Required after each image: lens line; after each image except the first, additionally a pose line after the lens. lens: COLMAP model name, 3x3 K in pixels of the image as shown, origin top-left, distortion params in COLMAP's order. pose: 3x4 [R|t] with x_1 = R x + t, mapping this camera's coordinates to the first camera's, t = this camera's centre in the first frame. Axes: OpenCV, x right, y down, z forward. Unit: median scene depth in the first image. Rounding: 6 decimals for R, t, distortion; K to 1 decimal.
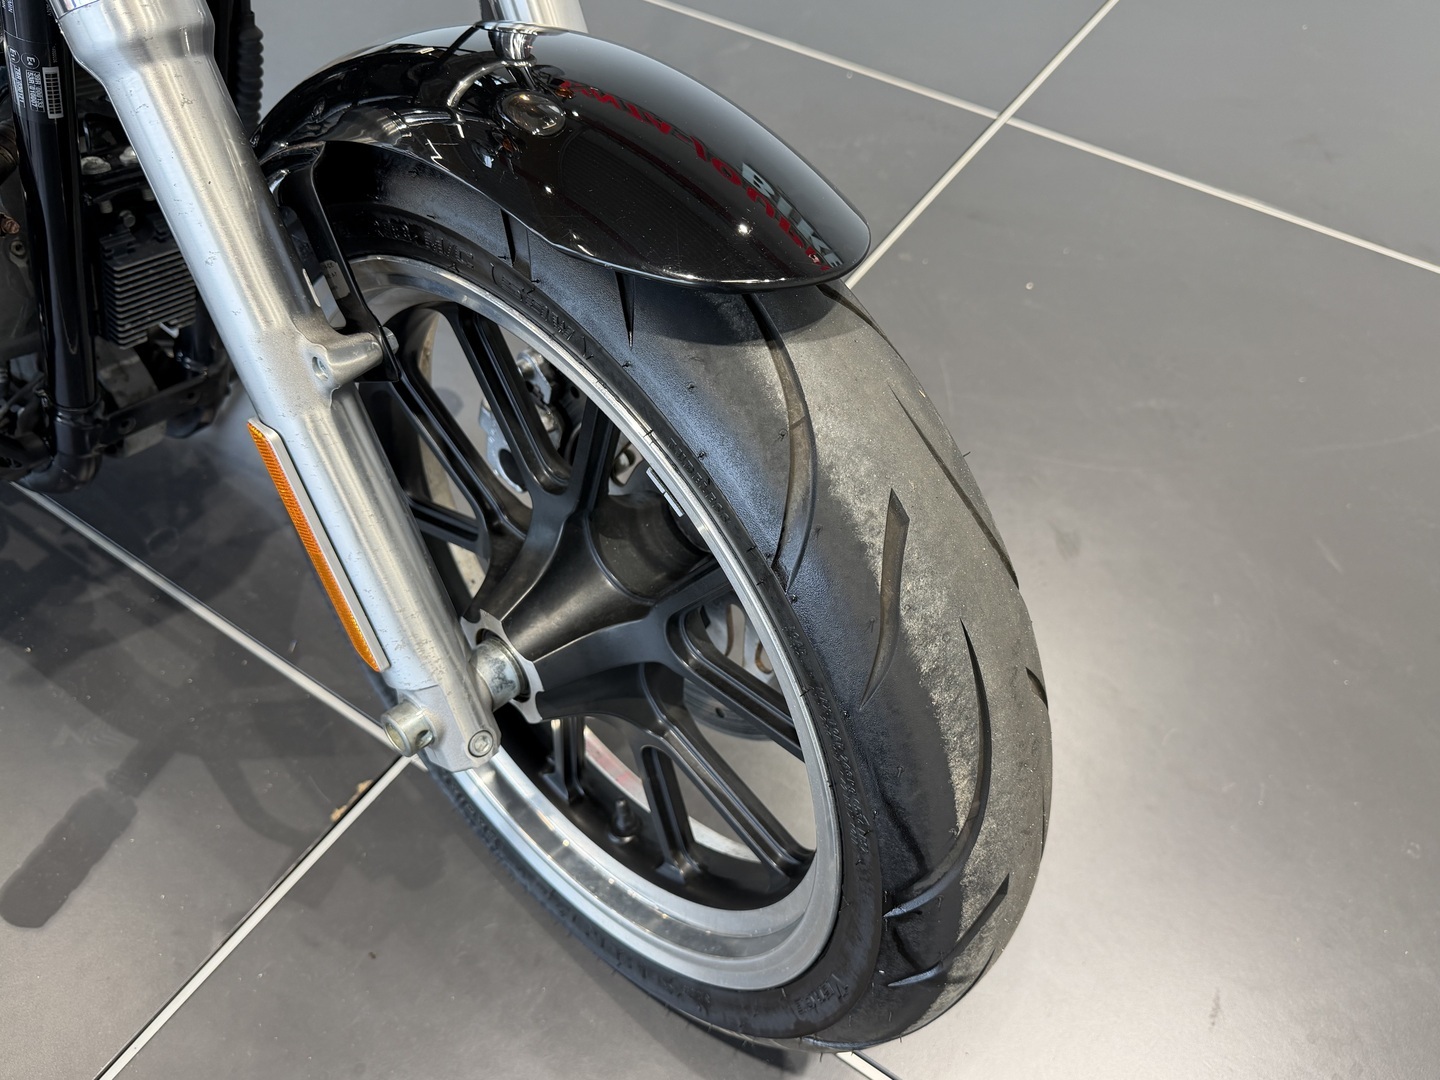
lens RADIAL K [[1104.6, 0, 720.0], [0, 1104.6, 540.0], [0, 0, 1]] dist [-0.001146, -0.000765]
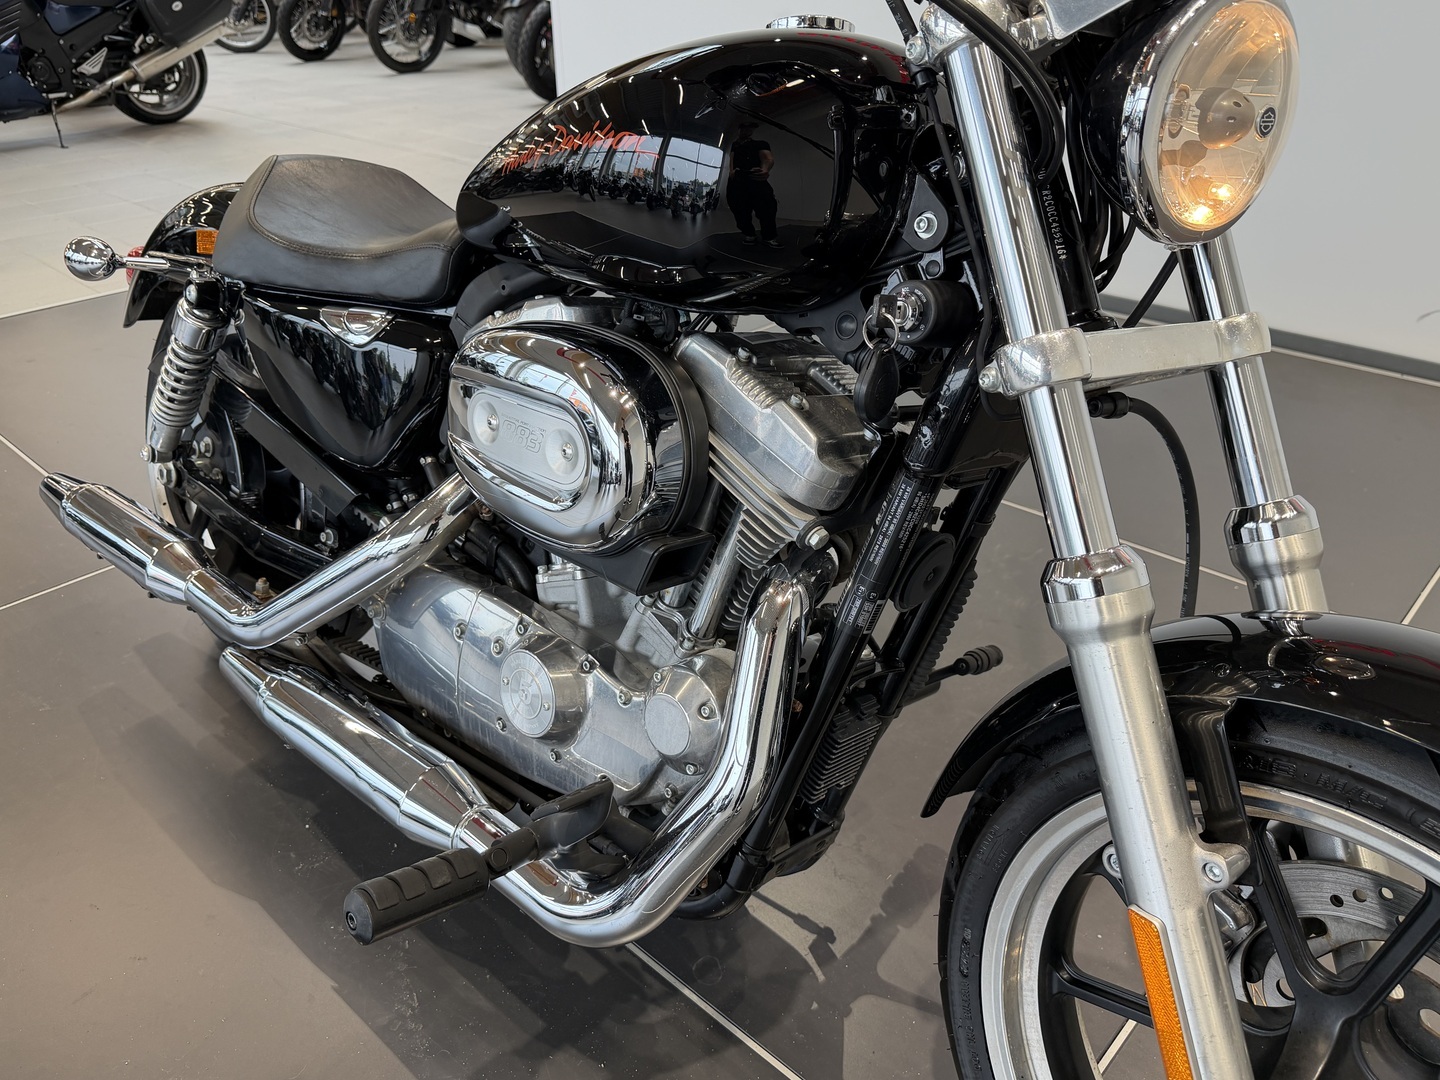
lens RADIAL K [[1087.3, 0, 720.0], [0, 1087.3, 540.0], [0, 0, 1]] dist [-0.008408, -0.011014]
pose [[0.987096, 0.061567, -0.147822, -0.735440], [-0.112991, 0.921921, -0.370534, 0.010721], [0.113468, 0.382455, 0.916981, -0.299174]]
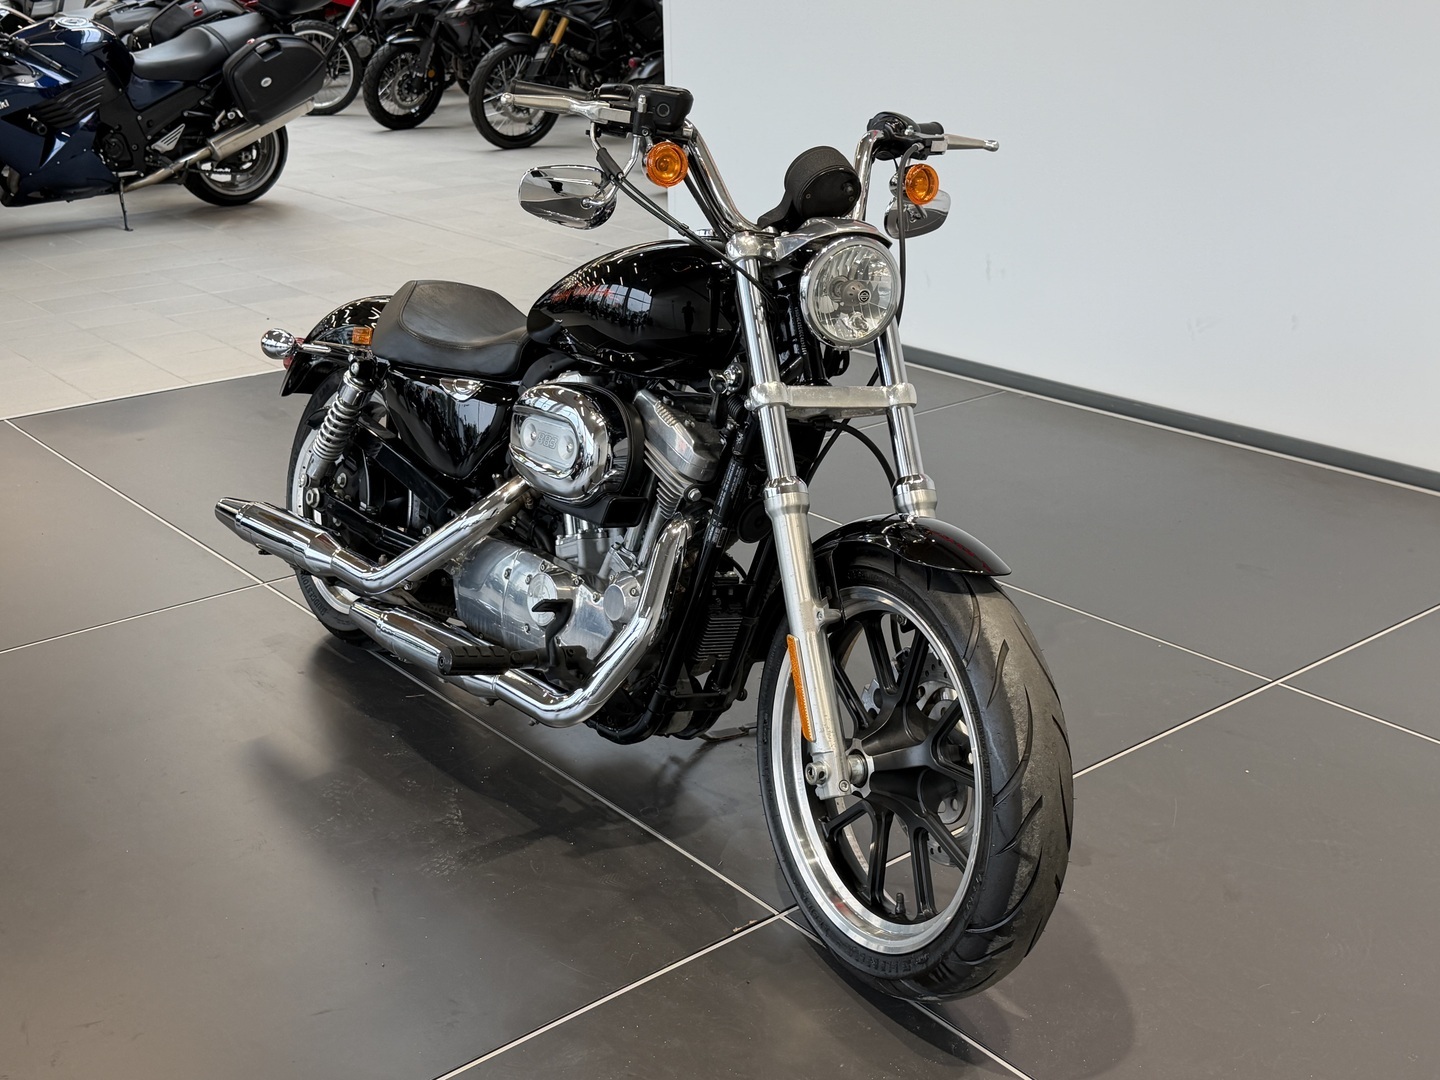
lens RADIAL K [[1690.2, 0, 720.0], [0, 1690.2, 540.0], [0, 0, 1]] dist [0.119343, -0.000103]
pose [[0.954020, 0.076202, -0.289895, 0.606585], [-0.216709, 0.843518, -0.491442, 1.795931], [0.207082, 0.531668, 0.821247, -2.592469]]
